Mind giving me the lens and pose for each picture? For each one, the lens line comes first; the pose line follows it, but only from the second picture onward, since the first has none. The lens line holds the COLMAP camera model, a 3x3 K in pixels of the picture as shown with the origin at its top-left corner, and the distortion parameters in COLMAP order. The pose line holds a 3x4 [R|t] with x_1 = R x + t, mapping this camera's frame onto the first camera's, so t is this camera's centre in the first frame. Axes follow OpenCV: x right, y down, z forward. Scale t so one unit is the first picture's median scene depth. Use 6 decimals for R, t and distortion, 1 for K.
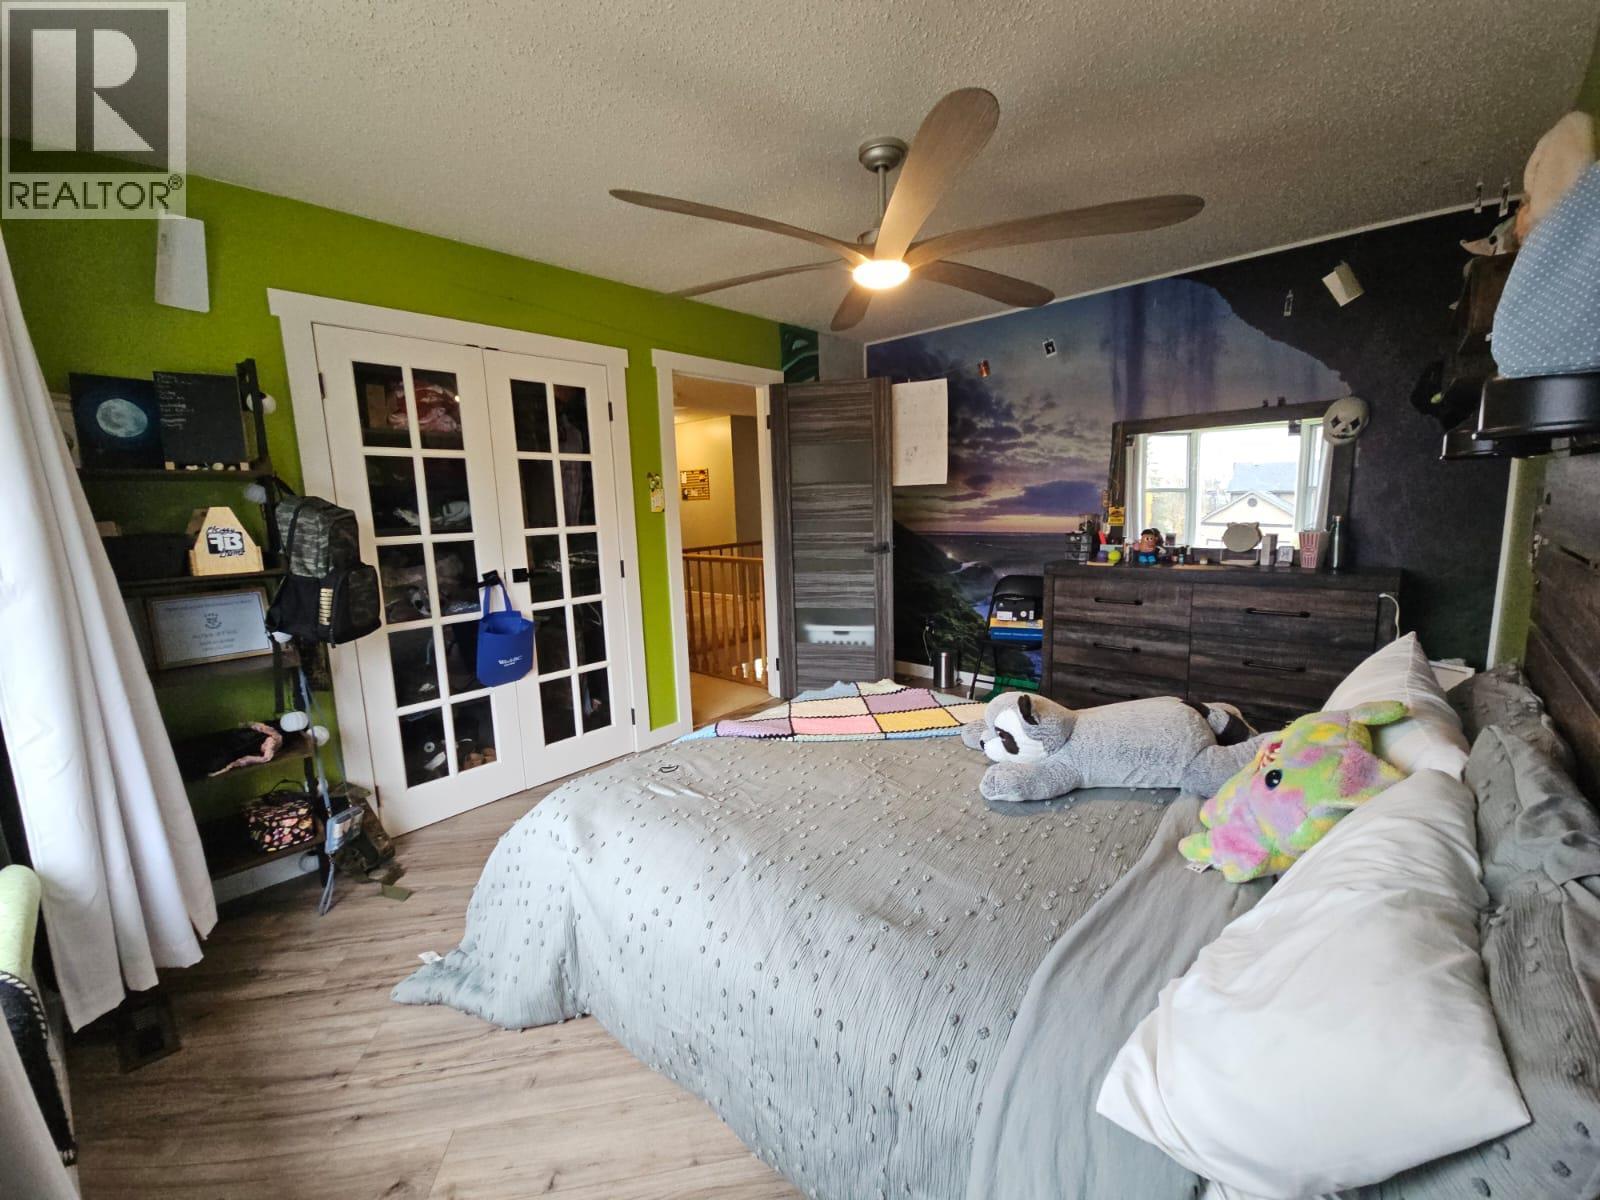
lens RADIAL K [[651.8, 0, 800.0], [0, 651.8, 600.0], [0, 0, 1]] dist [0.002602, -0.000490]
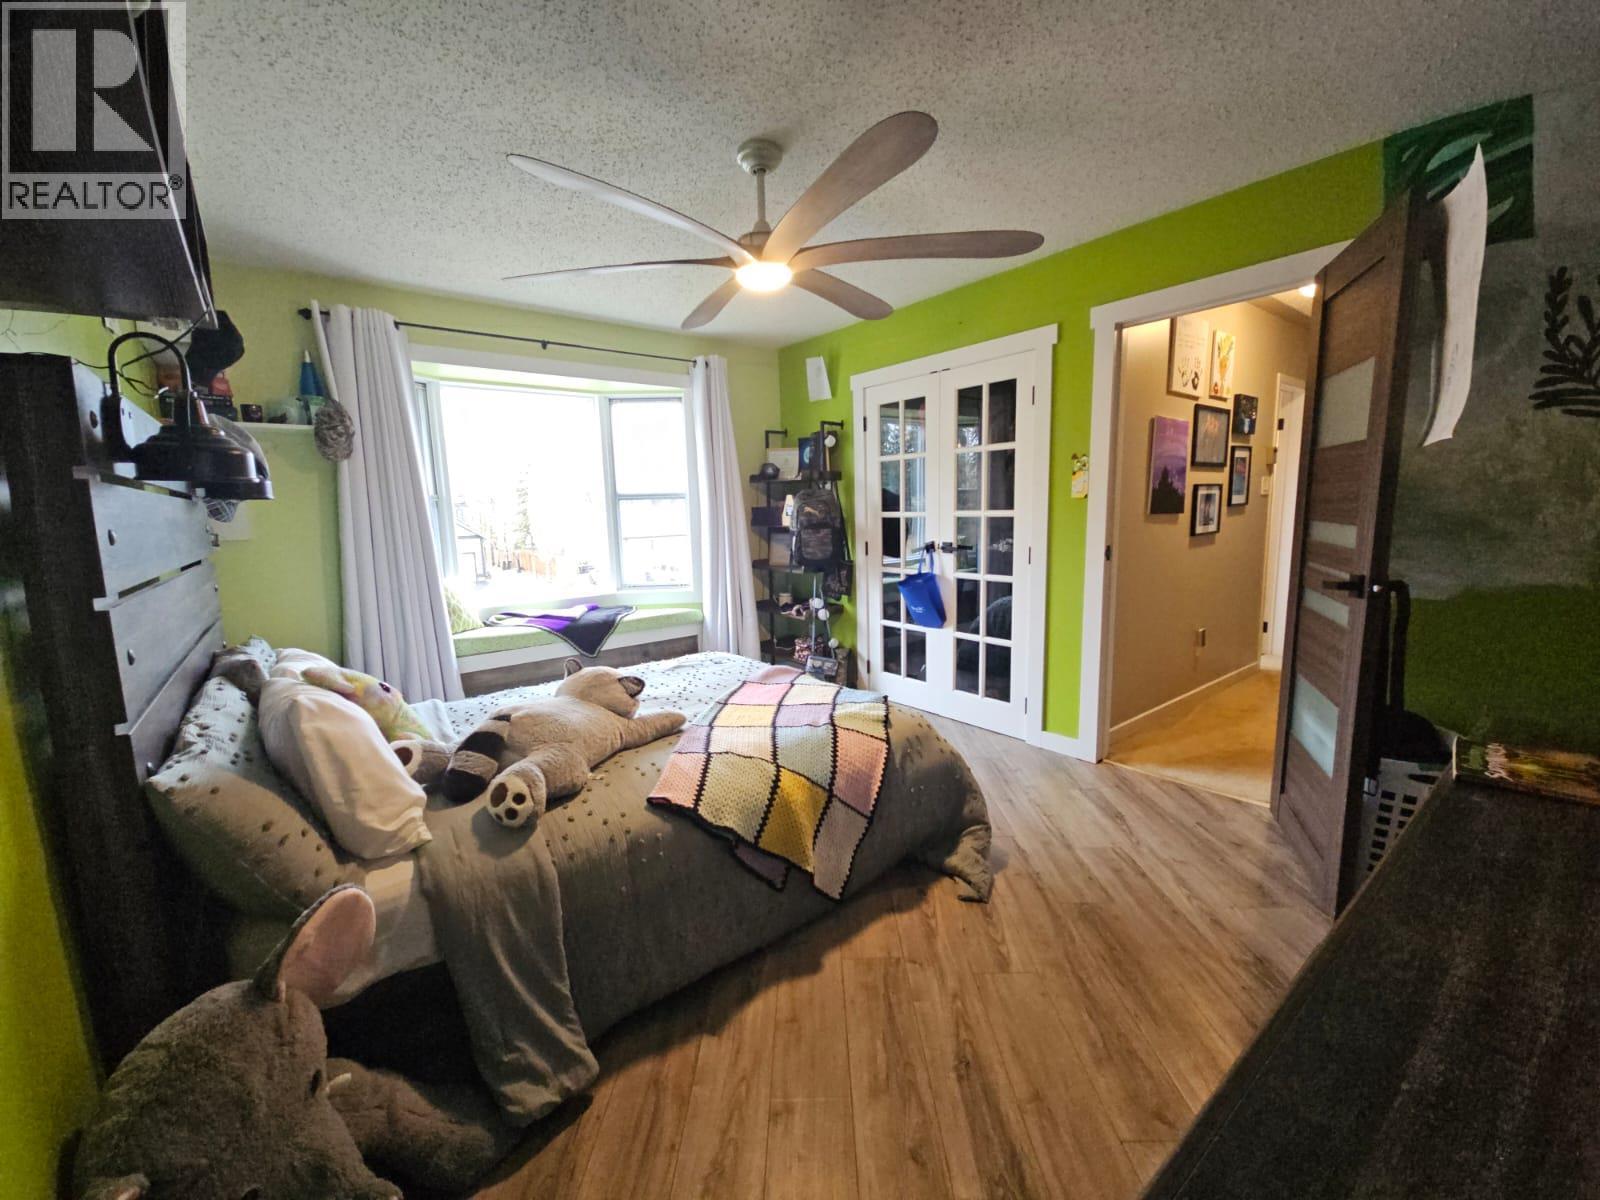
lens RADIAL K [[651.8, 0, 800.0], [0, 651.8, 600.0], [0, 0, 1]] dist [0.002602, -0.000490]
pose [[-0.171467, 0.182302, -0.968176, 0.835529], [-0.112626, 0.972661, 0.203093, -0.158468], [0.978731, 0.143866, -0.146247, 0.897319]]
